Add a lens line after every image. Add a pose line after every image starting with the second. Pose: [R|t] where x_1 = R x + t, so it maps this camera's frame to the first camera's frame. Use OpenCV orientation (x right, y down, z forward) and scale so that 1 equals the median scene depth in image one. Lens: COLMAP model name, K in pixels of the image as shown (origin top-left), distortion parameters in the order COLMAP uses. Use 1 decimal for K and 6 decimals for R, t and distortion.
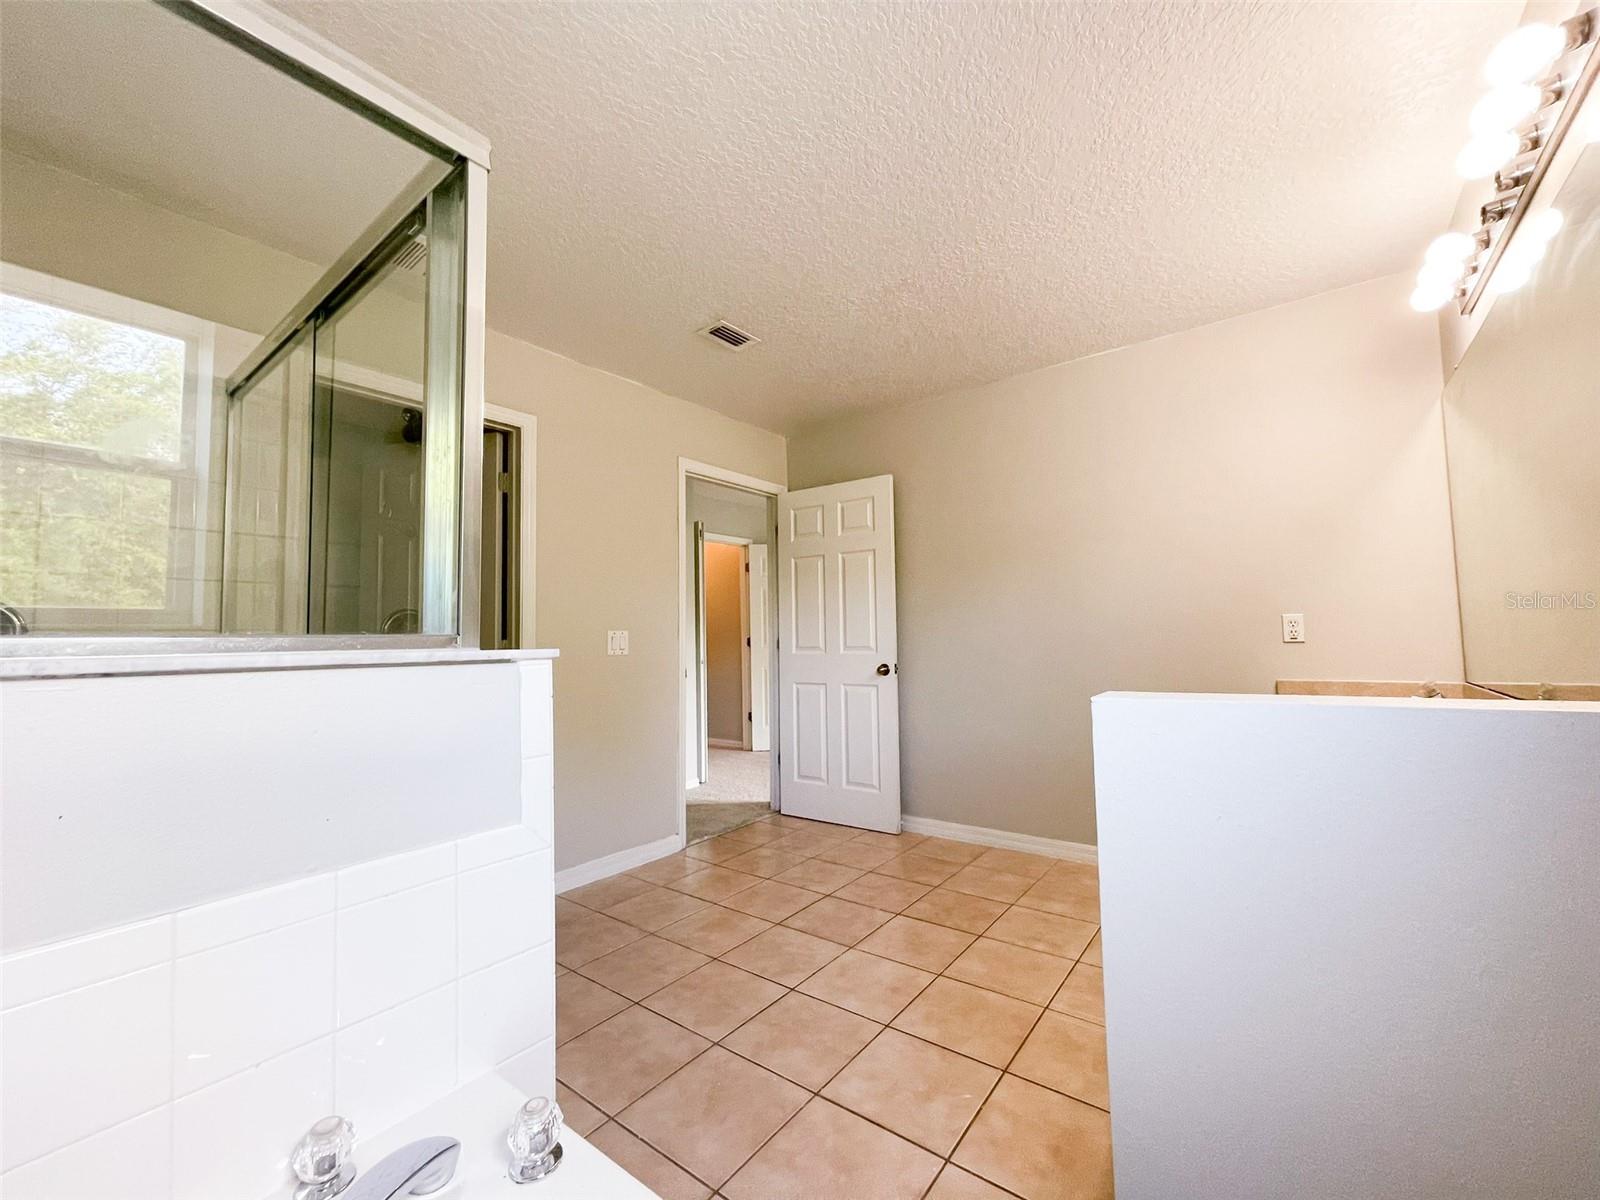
lens RADIAL K [[652.4, 0, 800.0], [0, 652.4, 598.8], [0, 0, 1]] dist [0.001800, -0.000227]
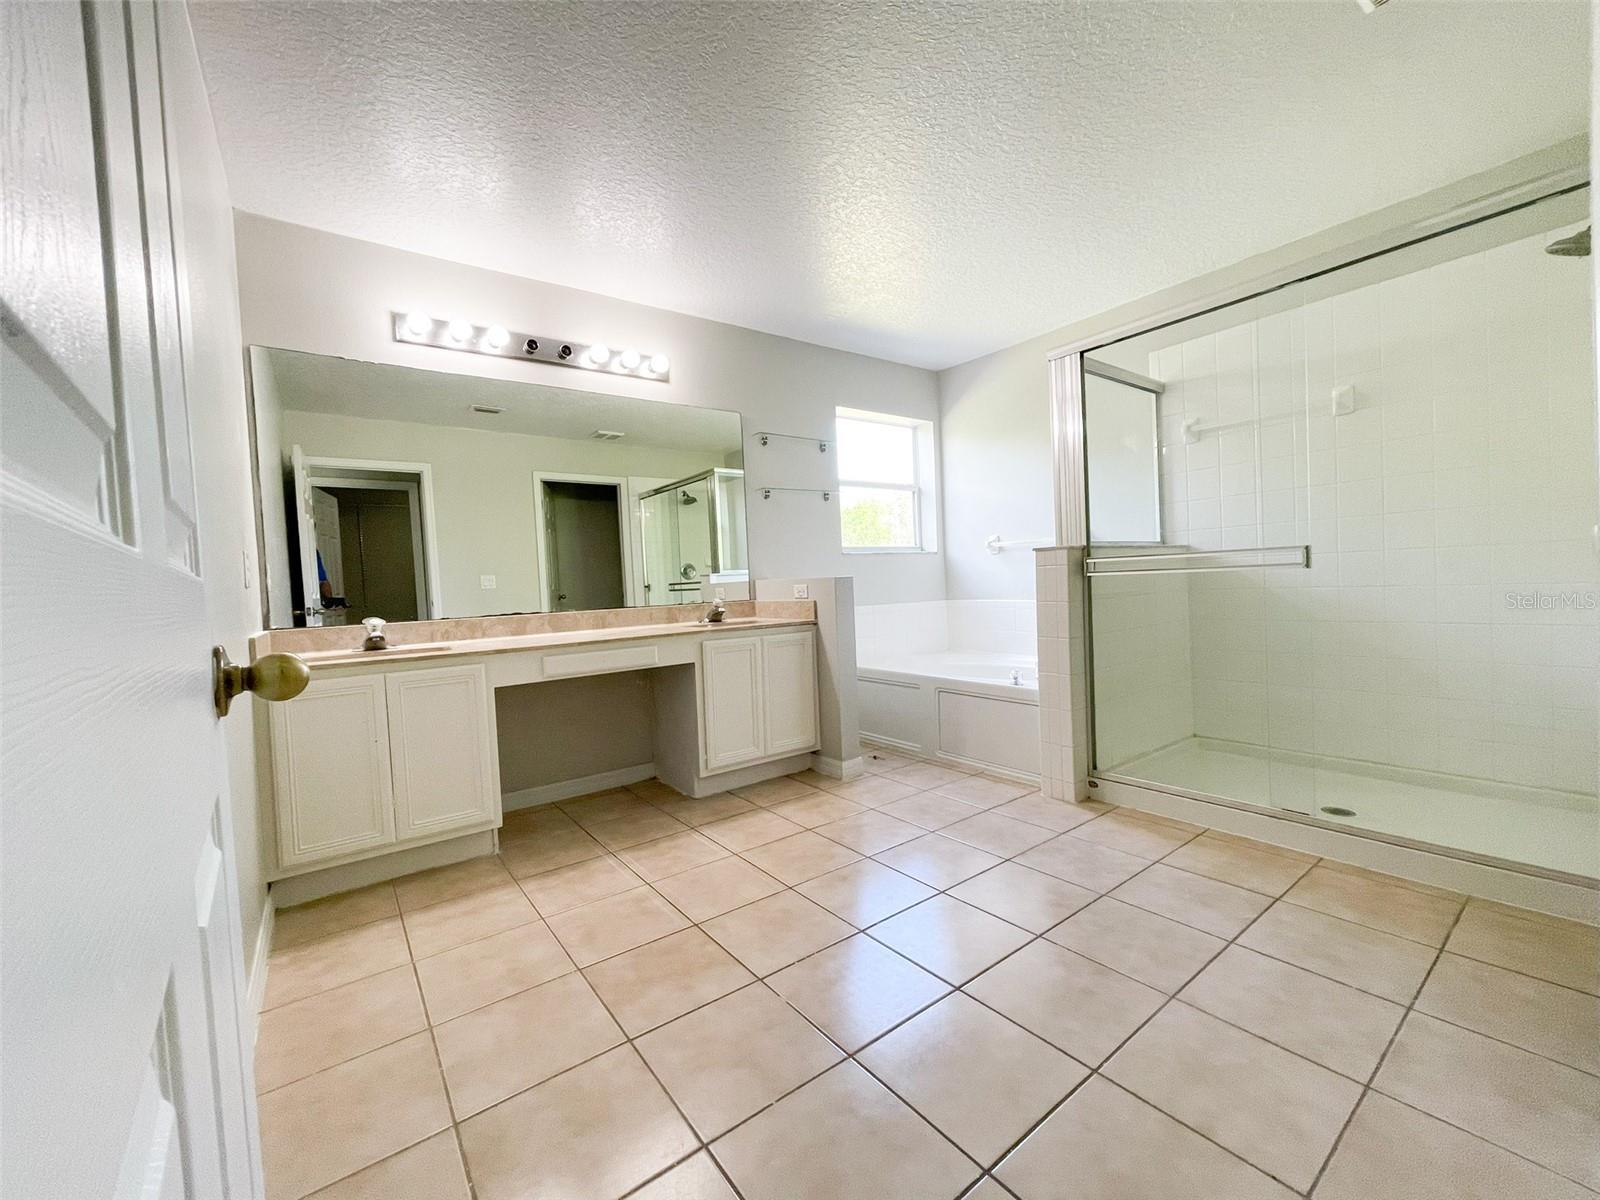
lens RADIAL K [[652.4, 0, 800.0], [0, 652.4, 598.8], [0, 0, 1]] dist [0.001800, -0.000227]
pose [[-0.962115, 0.053722, 0.267300, -0.077087], [0.044141, 0.998153, -0.041730, 0.159514], [-0.269048, -0.028350, -0.962709, 1.736904]]
